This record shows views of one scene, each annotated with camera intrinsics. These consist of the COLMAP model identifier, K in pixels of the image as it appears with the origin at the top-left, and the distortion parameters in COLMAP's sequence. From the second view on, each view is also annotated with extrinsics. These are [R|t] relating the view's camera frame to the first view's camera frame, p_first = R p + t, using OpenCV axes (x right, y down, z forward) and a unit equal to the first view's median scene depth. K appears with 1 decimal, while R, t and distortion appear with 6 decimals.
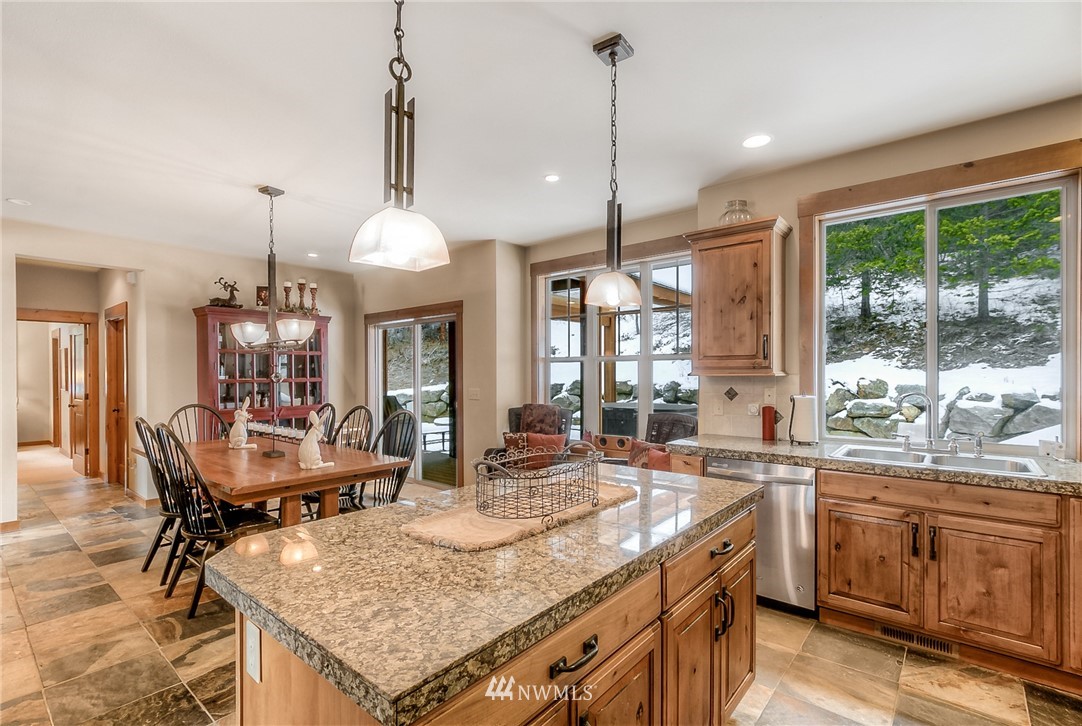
lens RADIAL K [[498.3, 0, 533.2], [0, 498.3, 376.3], [0, 0, 1]] dist [0.001424, 0.001366]
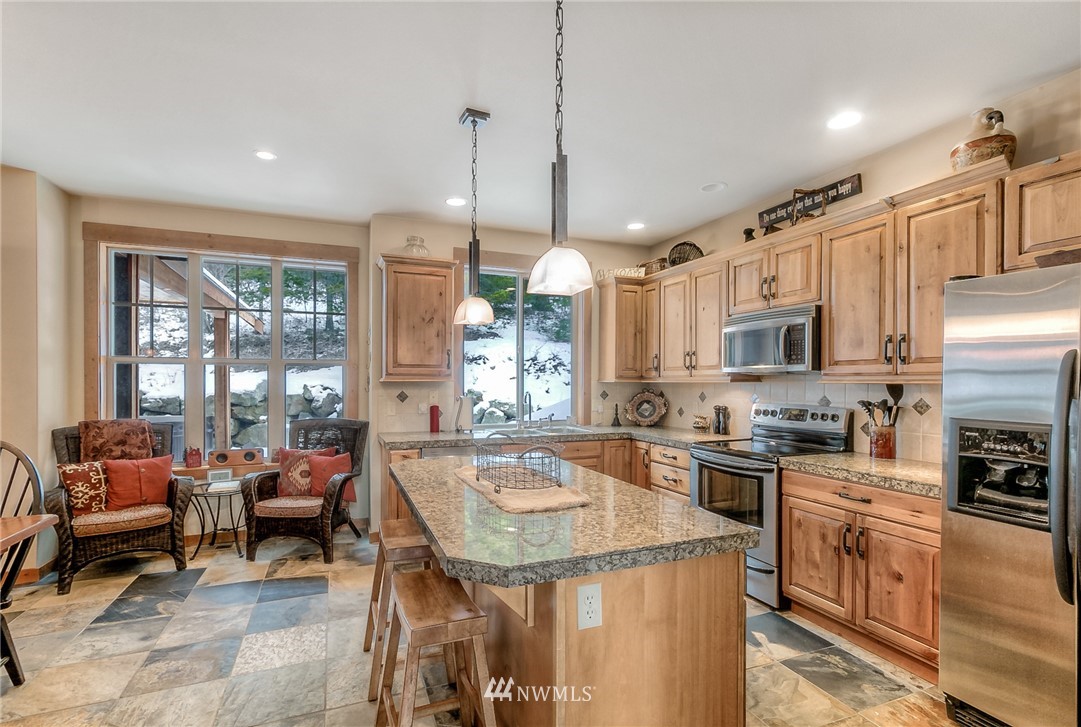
lens RADIAL K [[497.9, 0, 542.1], [0, 497.9, 381.5], [0, 0, 1]] dist [0.001424, 0.001366]
pose [[0.462774, 0.002264, 0.886474, -0.451440], [-0.000170, 0.999997, -0.002465, 0.002162], [-0.886476, 0.000991, 0.462773, 0.145022]]
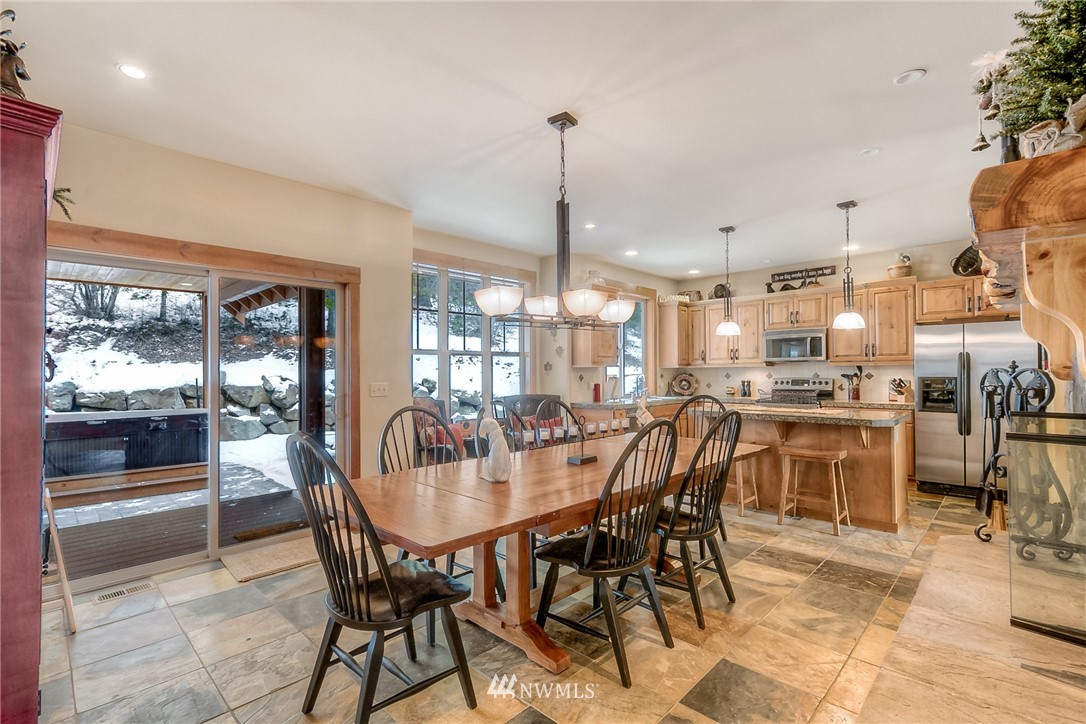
lens RADIAL K [[500.2, 0, 535.8], [0, 500.2, 364.9], [0, 0, 1]] dist [0.001424, 0.001366]
pose [[0.067417, 0.016520, 0.997588, -1.233322], [0.010881, 0.999791, -0.017292, 0.017334], [-0.997666, 0.012021, 0.067223, 0.946298]]
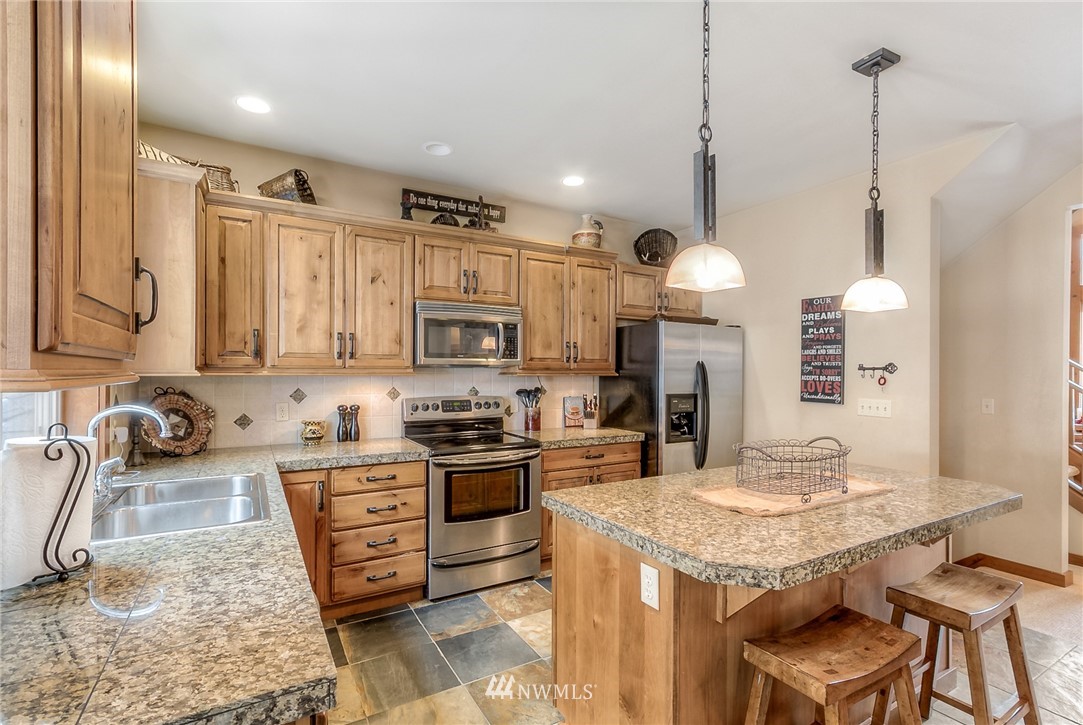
lens RADIAL K [[498.8, 0, 542.5], [0, 498.8, 370.2], [0, 0, 1]] dist [0.001424, 0.001366]
pose [[-0.938540, 0.000178, 0.345172, 0.071405], [-0.000411, 0.999999, -0.001633, -0.005812], [-0.345171, -0.001674, -0.938538, 0.964701]]
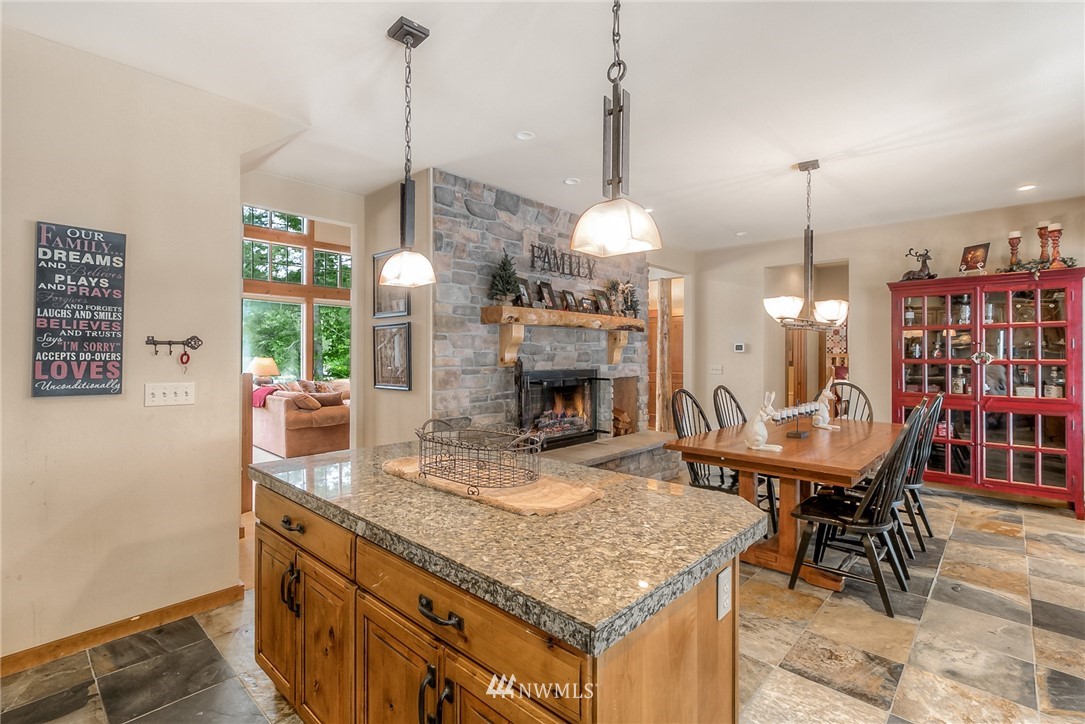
lens RADIAL K [[499.7, 0, 538.1], [0, 499.7, 346.4], [0, 0, 1]] dist [0.001424, 0.001366]
pose [[-0.058134, -0.008985, -0.998268, 0.453681], [-0.009109, 0.999923, -0.008469, -0.004263], [0.998267, 0.008601, -0.058211, 0.494935]]
